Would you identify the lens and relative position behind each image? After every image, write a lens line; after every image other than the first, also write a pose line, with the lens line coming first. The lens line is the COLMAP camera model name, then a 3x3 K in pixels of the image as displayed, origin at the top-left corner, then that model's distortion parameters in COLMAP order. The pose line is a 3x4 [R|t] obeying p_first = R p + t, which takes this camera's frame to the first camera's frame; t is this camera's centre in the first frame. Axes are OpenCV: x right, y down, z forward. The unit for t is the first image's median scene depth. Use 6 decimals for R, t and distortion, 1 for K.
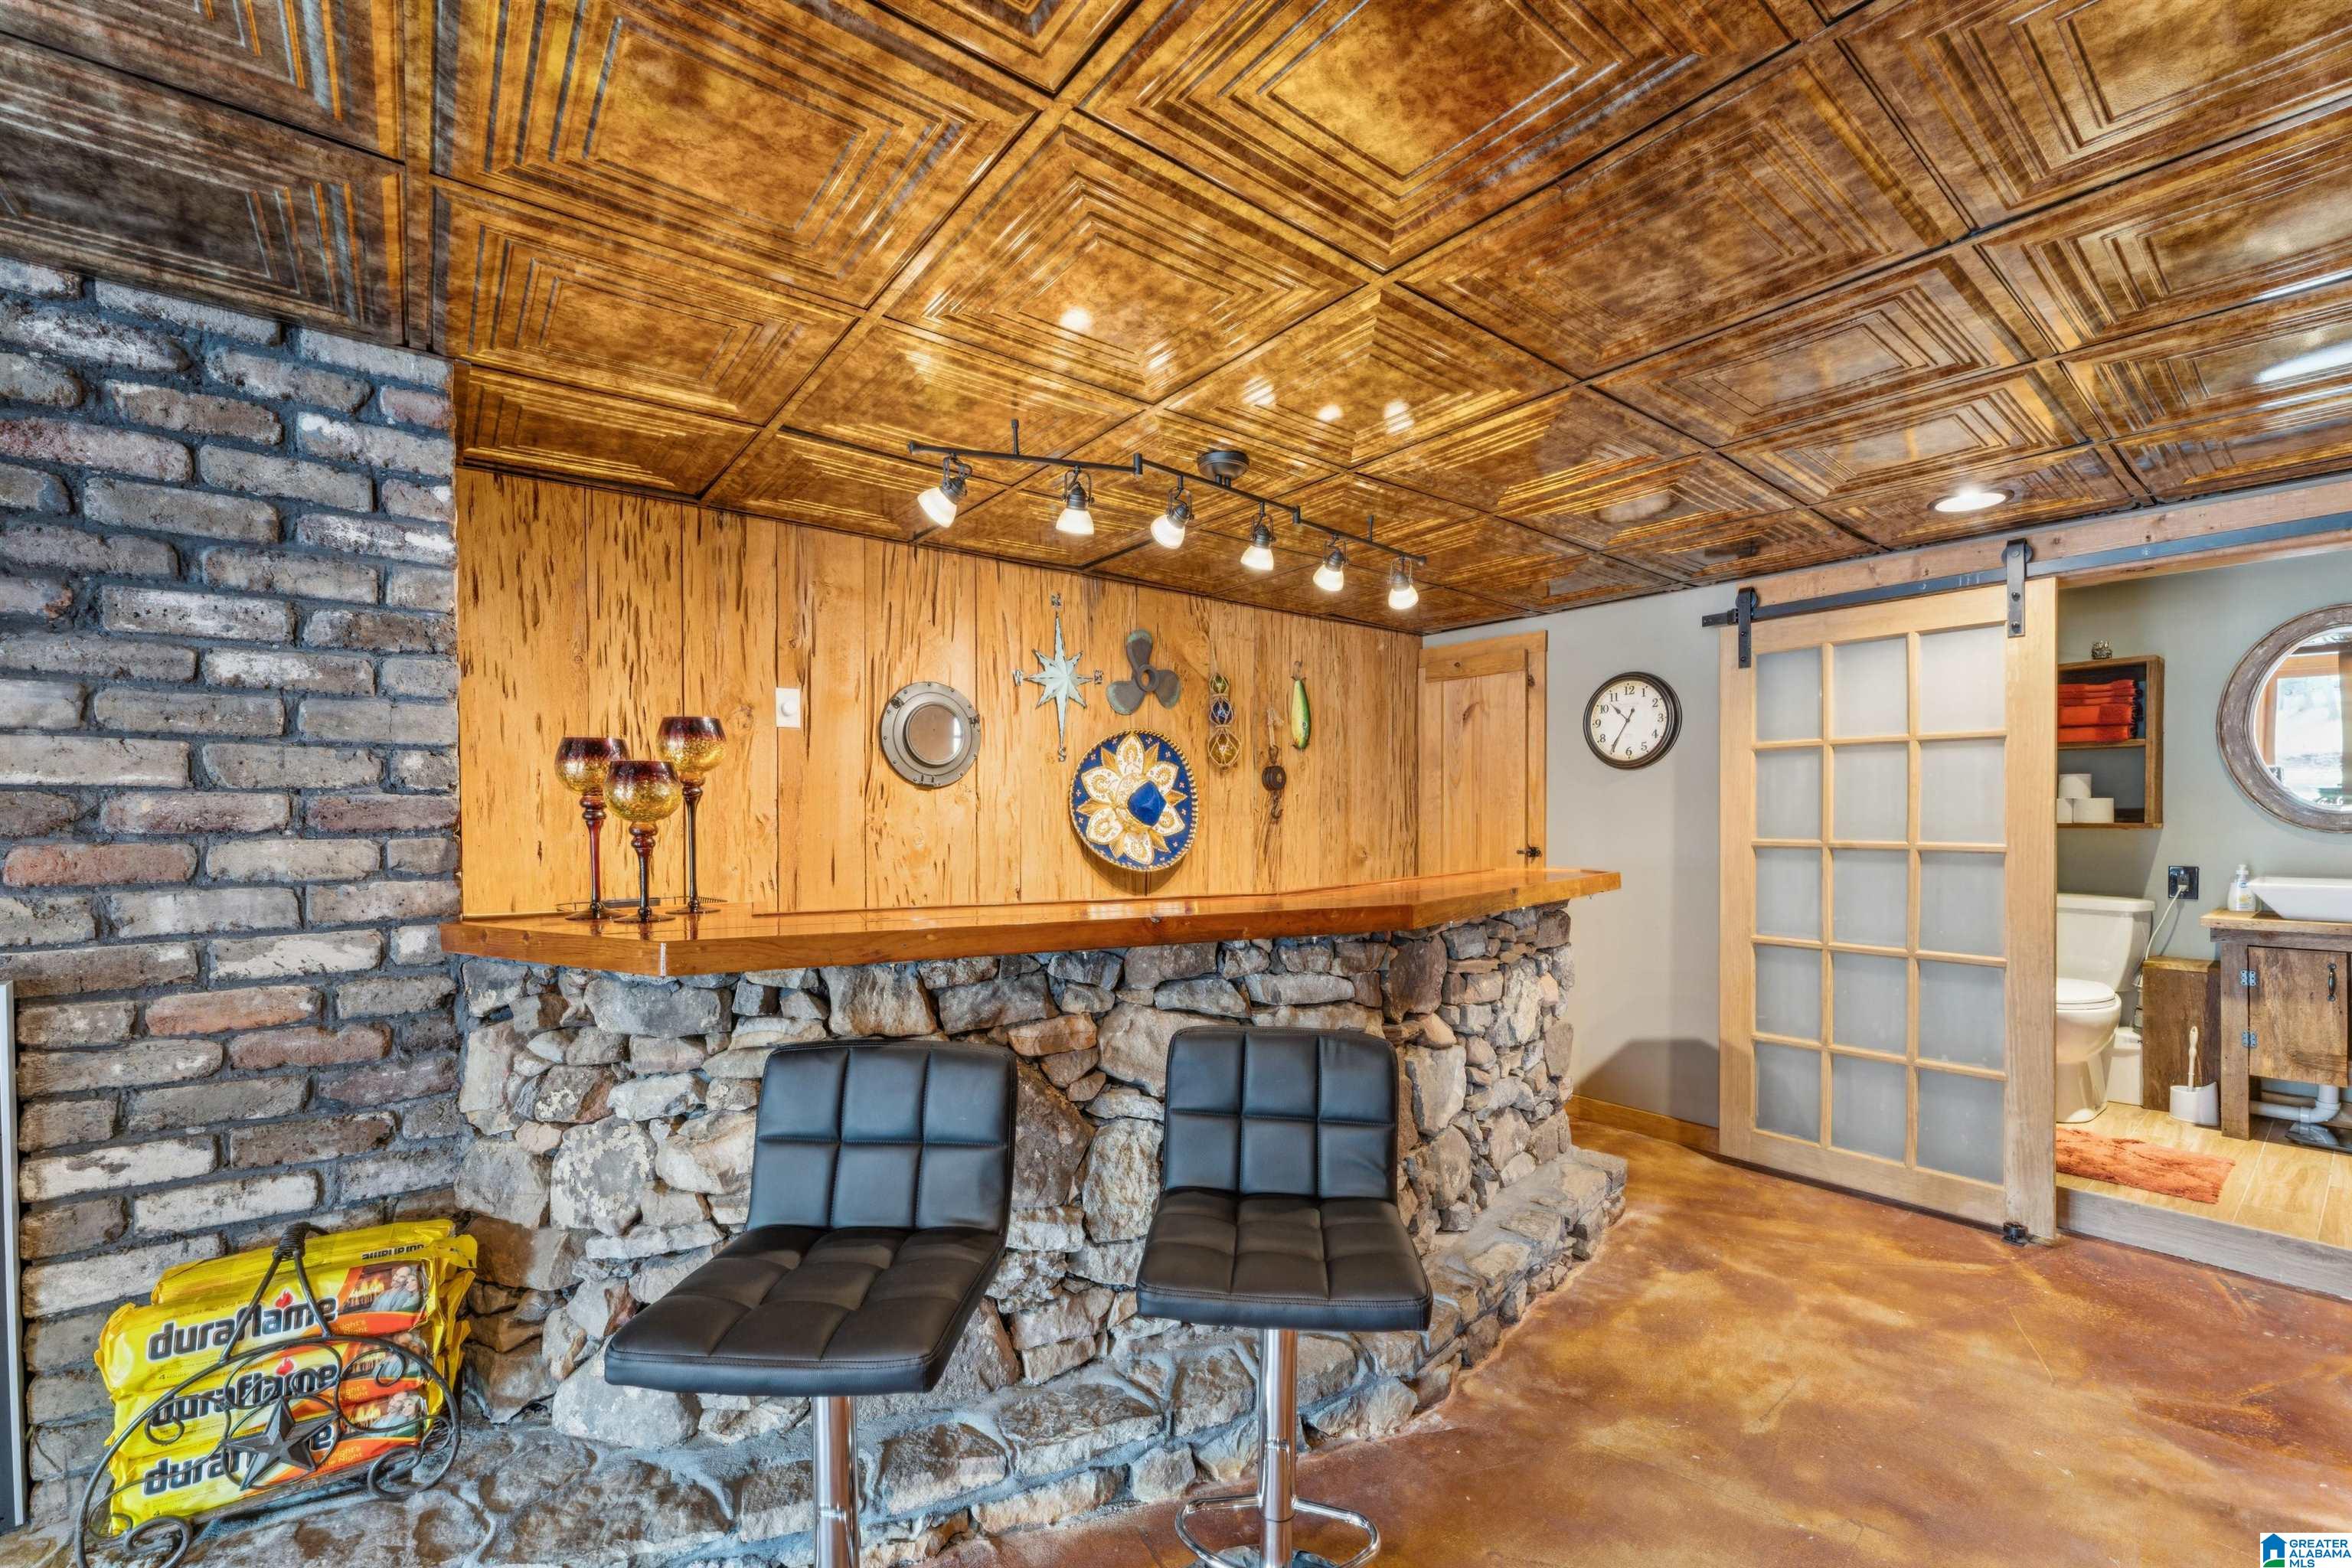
lens RADIAL K [[951.4, 0, 1179.7], [0, 951.4, 822.6], [0, 0, 1]] dist [-0.001307, 0.000455]
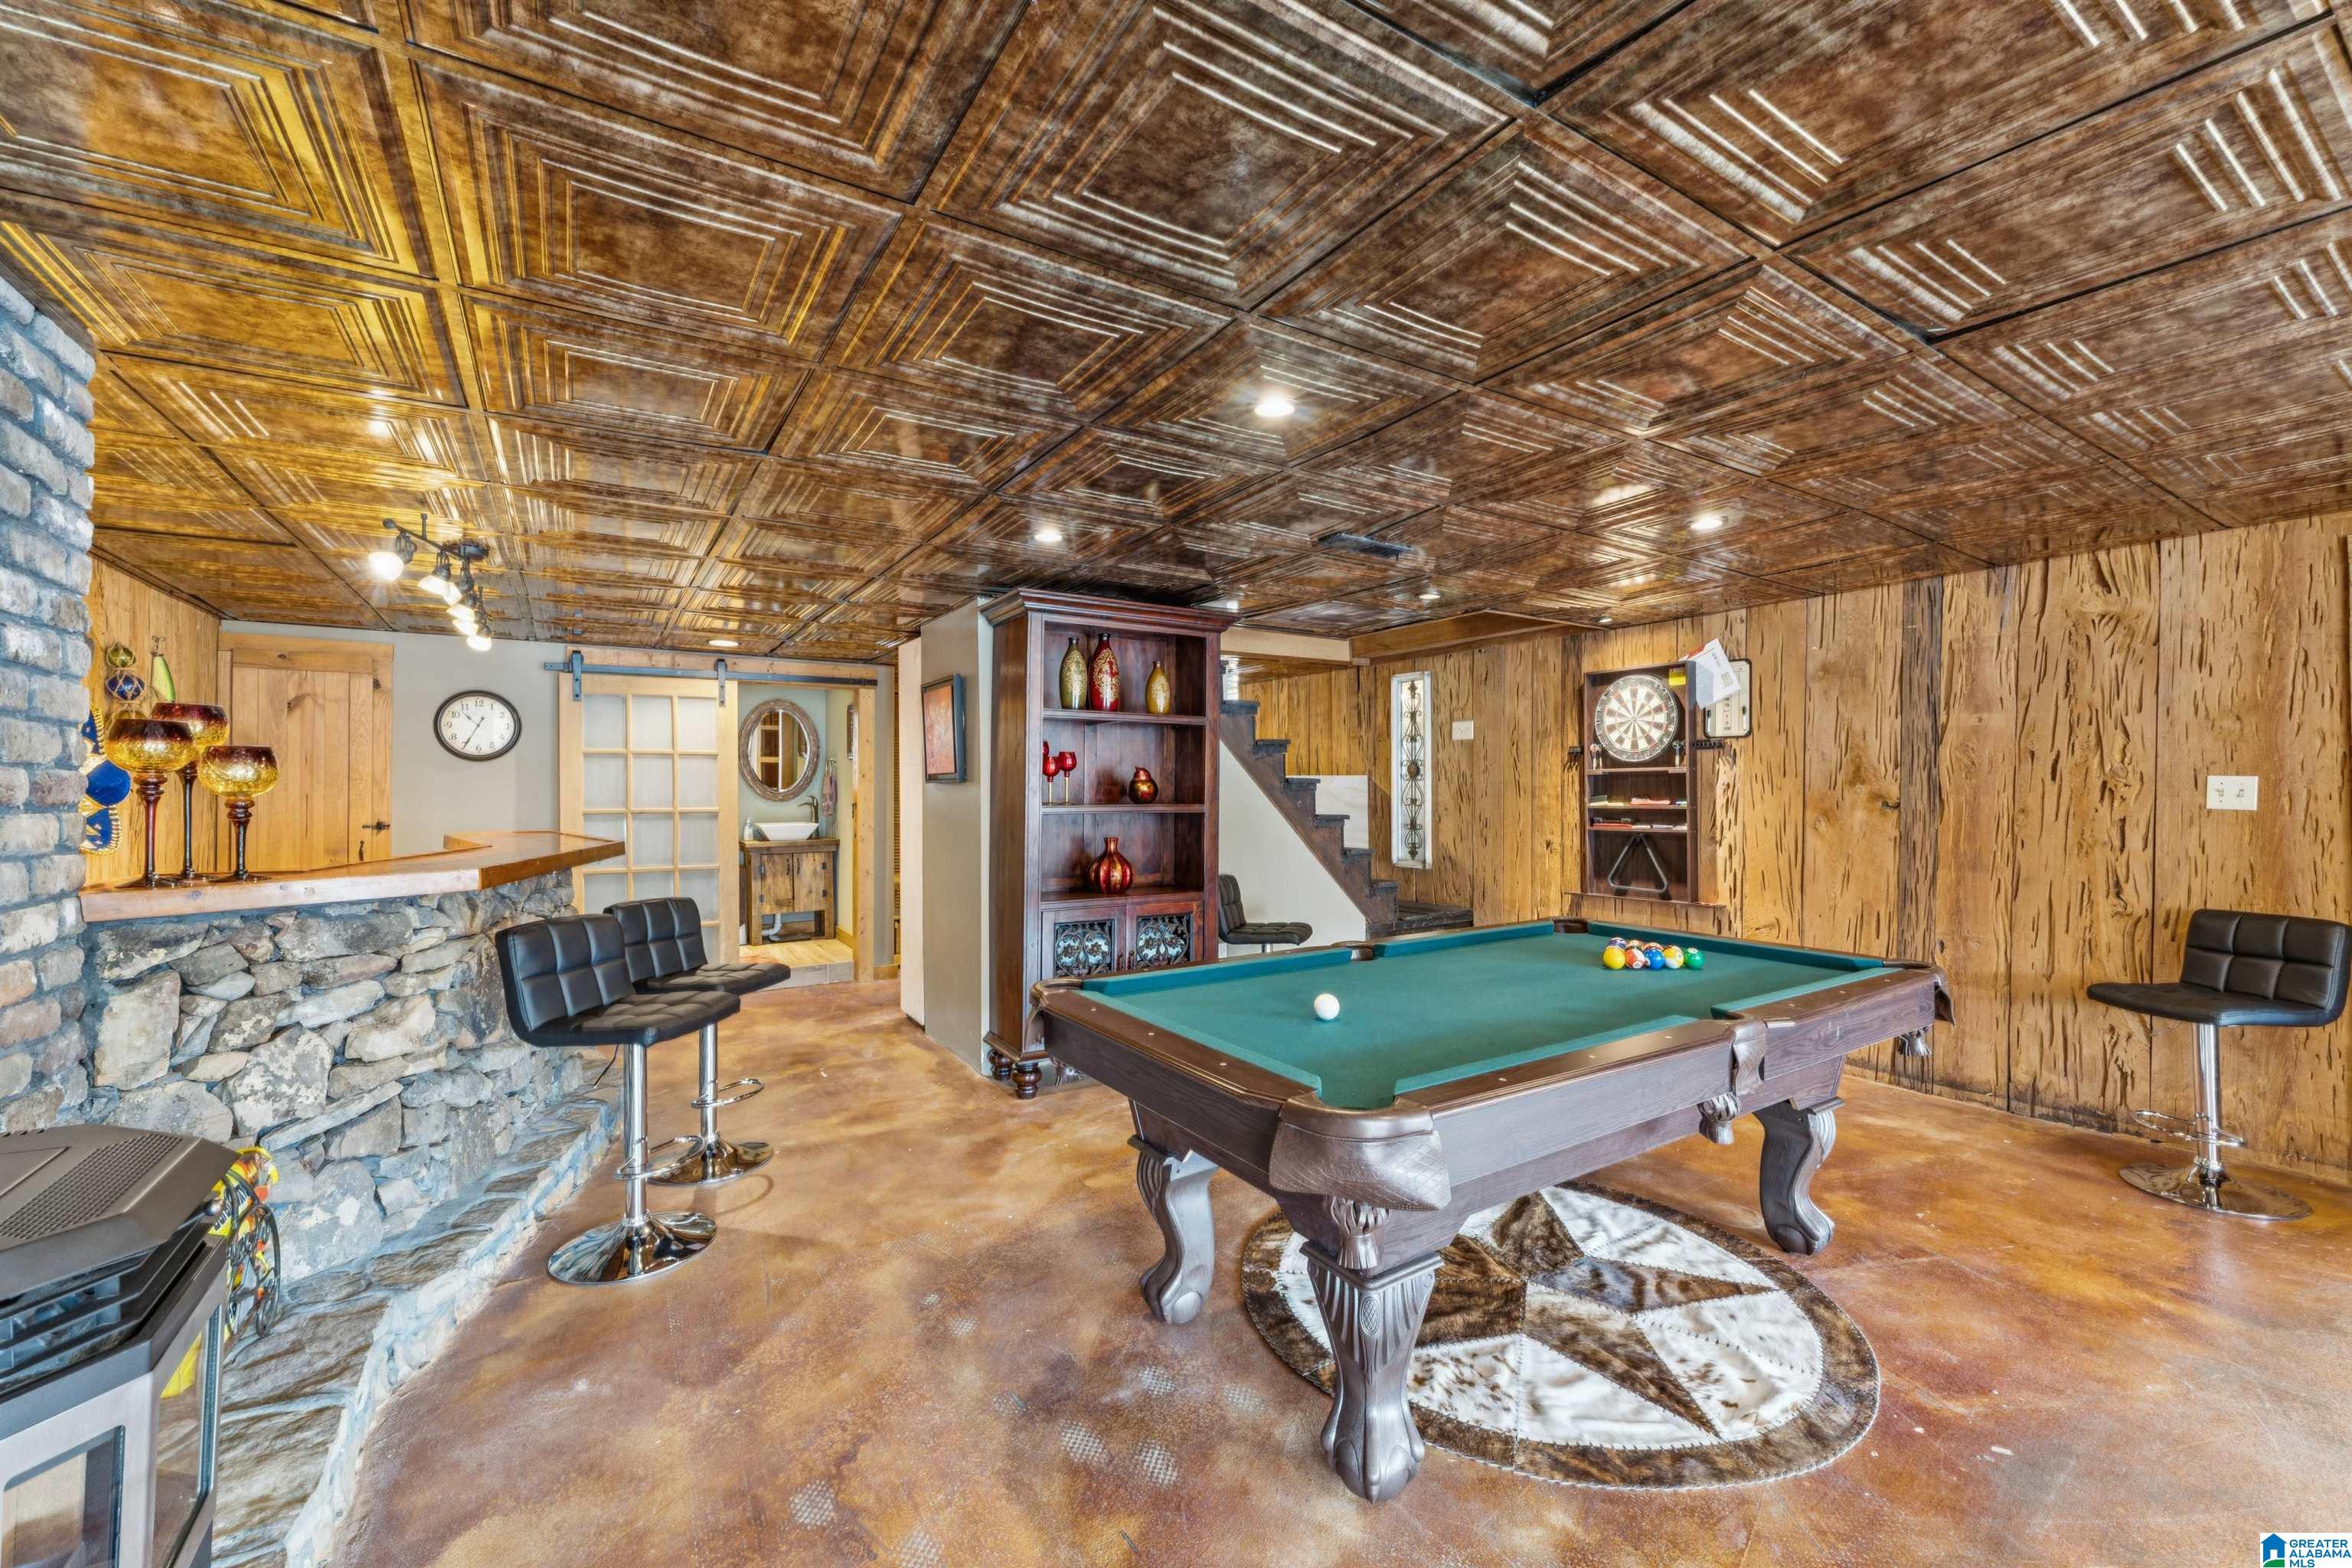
lens RADIAL K [[951.4, 0, 1178.3], [0, 951.4, 786.4], [0, 0, 1]] dist [-0.001307, 0.000455]
pose [[0.099177, 0.006983, 0.995045, -0.884265], [0.014796, 0.999854, -0.008491, 0.007261], [-0.994960, 0.015565, 0.099060, -0.152234]]
